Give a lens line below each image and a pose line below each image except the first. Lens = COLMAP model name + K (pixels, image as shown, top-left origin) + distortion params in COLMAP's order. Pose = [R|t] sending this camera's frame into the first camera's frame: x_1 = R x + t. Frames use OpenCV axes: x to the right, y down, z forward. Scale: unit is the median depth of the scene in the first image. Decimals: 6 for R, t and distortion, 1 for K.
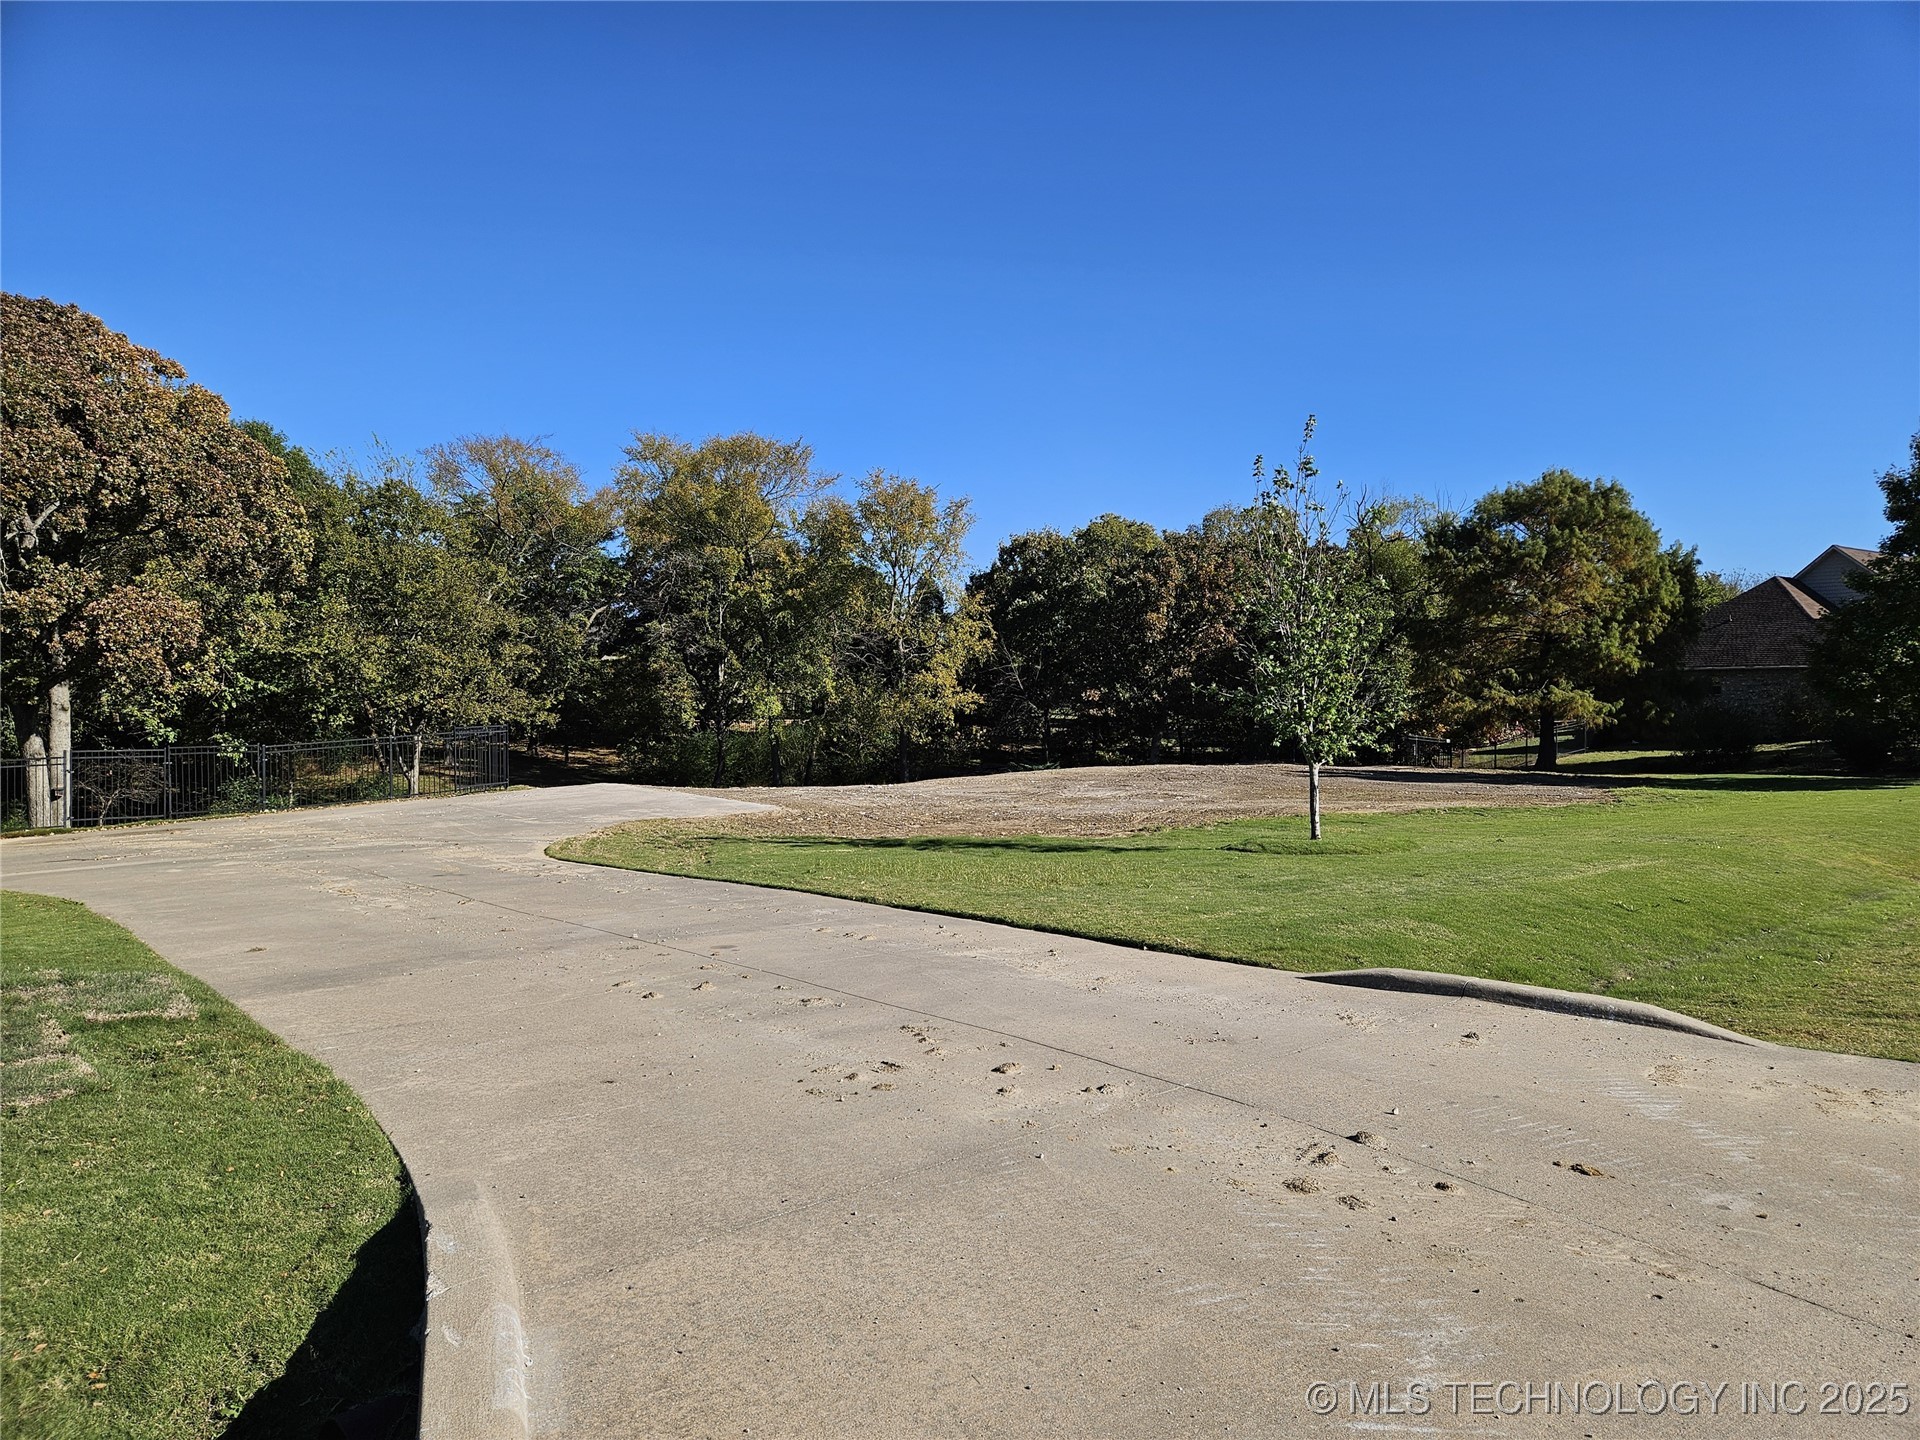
lens RADIAL K [[1279.0, 0, 991.4], [0, 1279.0, 711.0], [0, 0, 1]] dist [0.105469, -0.117521]
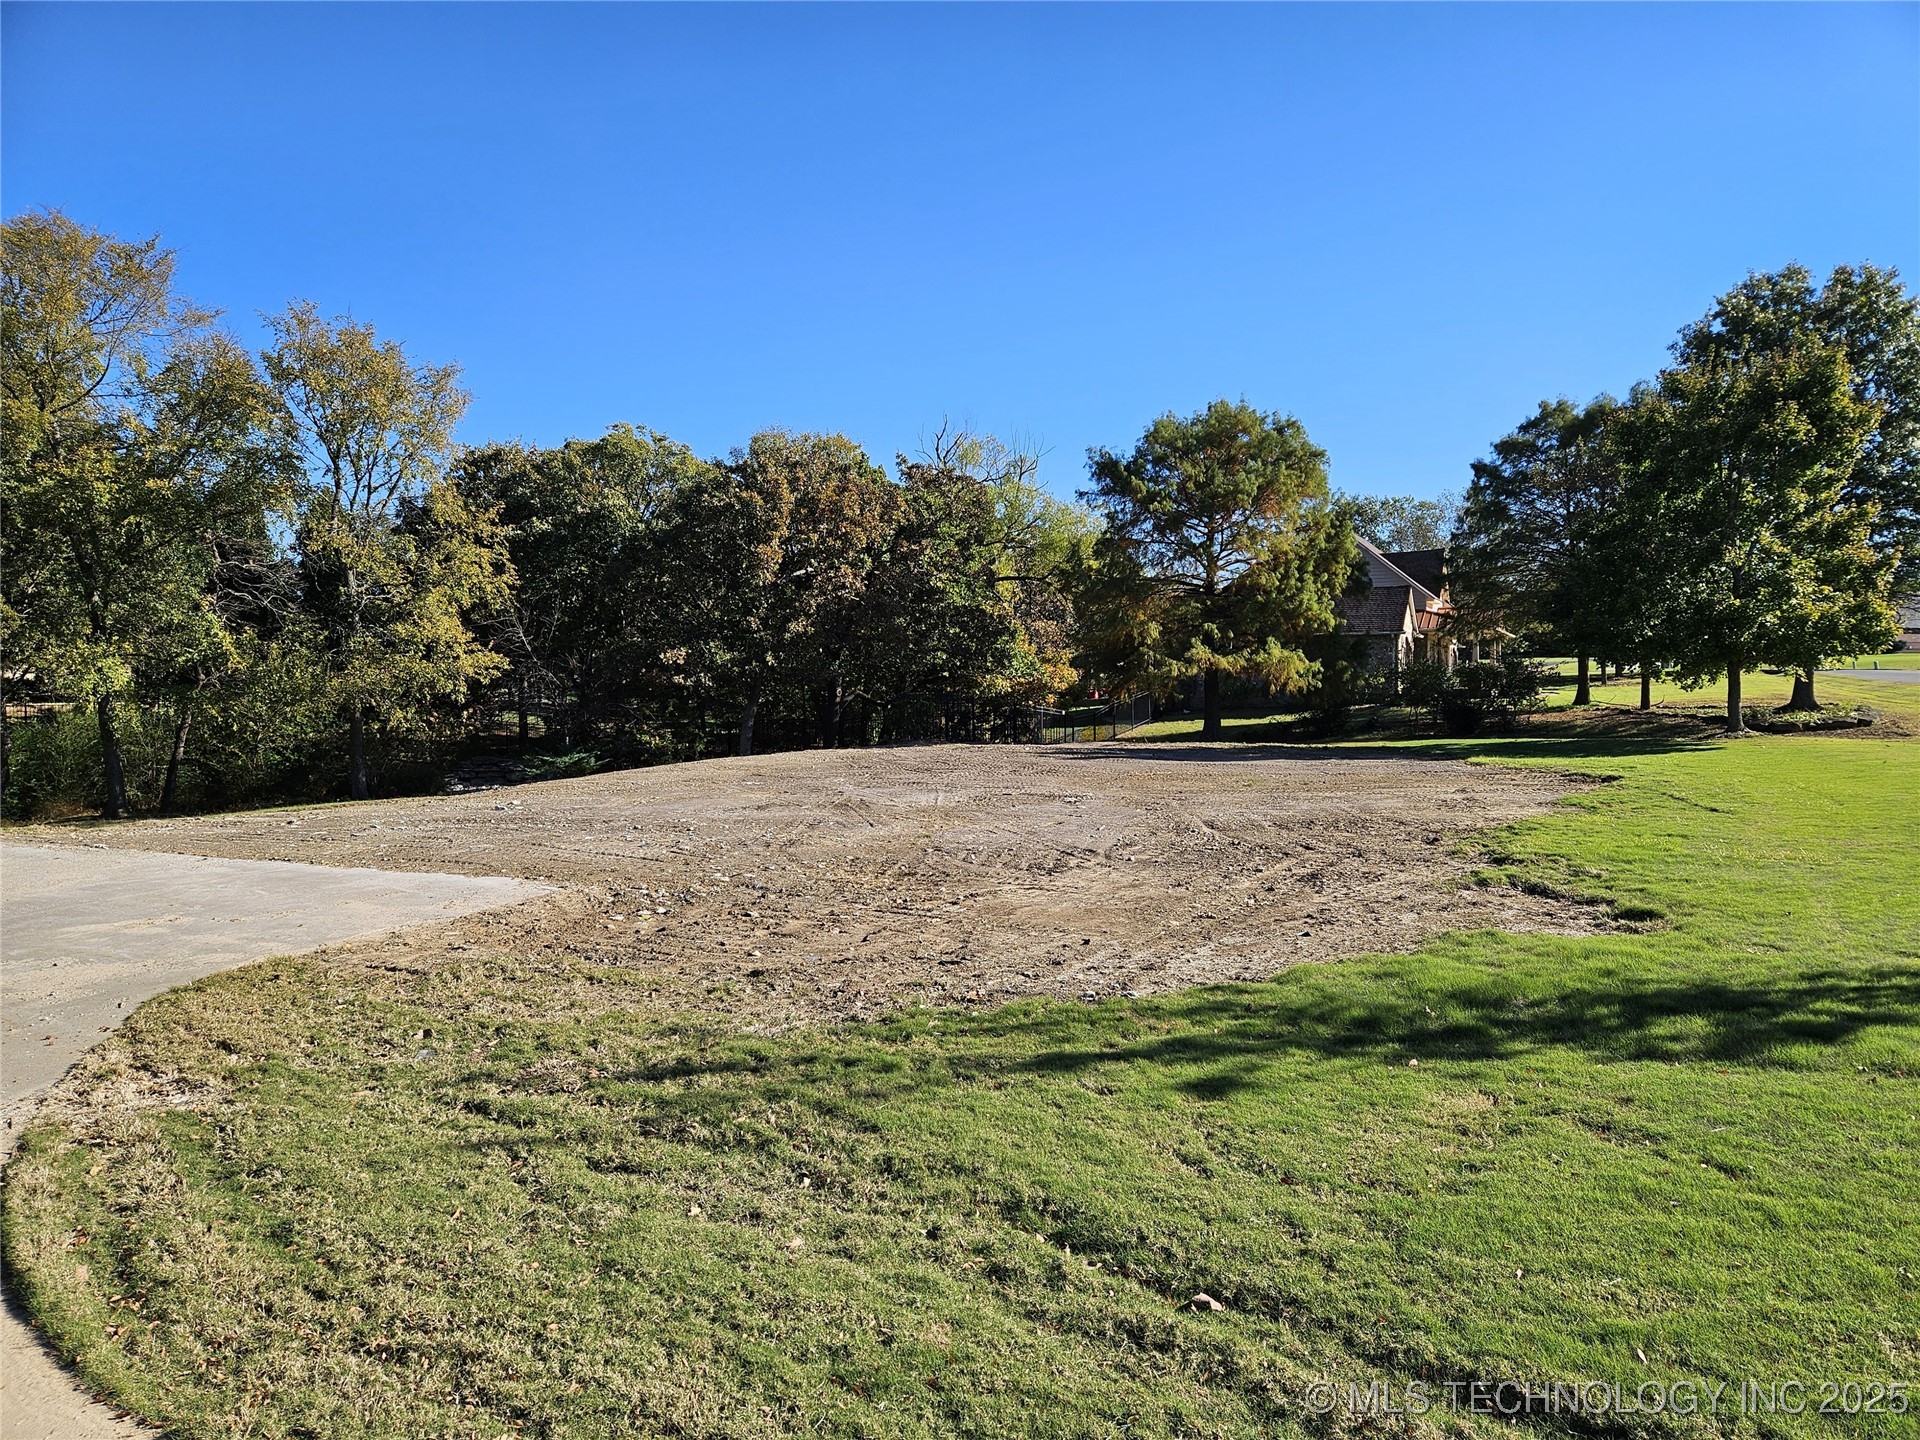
lens RADIAL K [[1274.2, 0, 983.7], [0, 1274.2, 720.3], [0, 0, 1]] dist [0.090150, -0.077759]
pose [[0.876526, -0.019598, 0.480956, -0.114839], [0.009461, 0.999679, 0.023494, 0.007693], [-0.481262, -0.016043, 0.876430, 0.283326]]
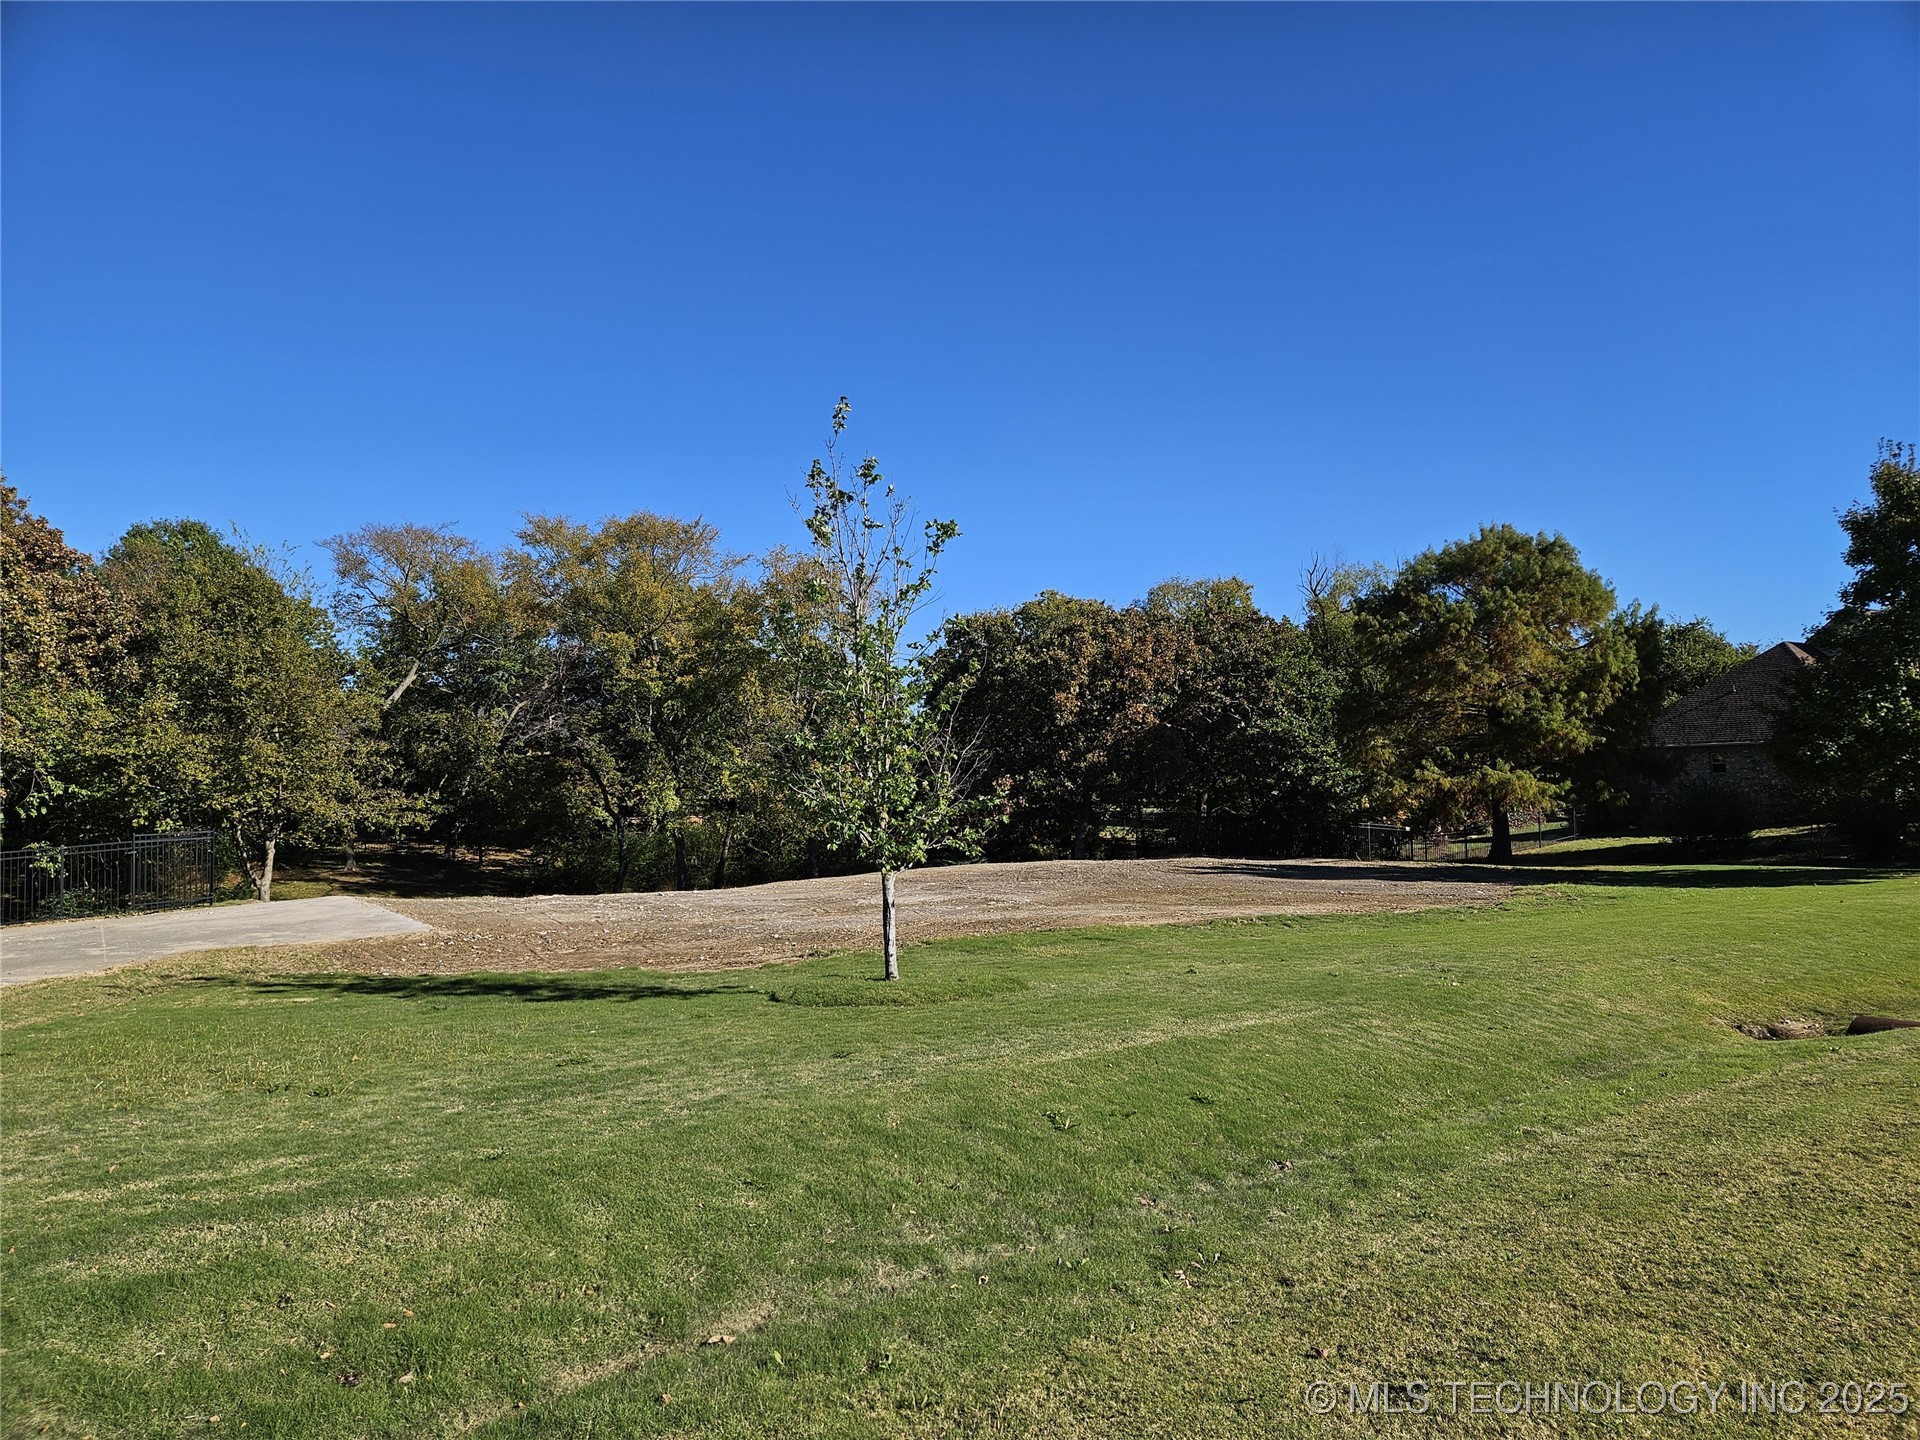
lens RADIAL K [[1274.2, 0, 983.7], [0, 1274.2, 720.3], [0, 0, 1]] dist [0.090150, -0.077759]
pose [[0.998512, -0.018740, -0.051210, 0.112073], [0.015435, 0.997818, -0.064193, 0.000577], [0.052301, 0.063307, 0.996623, 0.090160]]
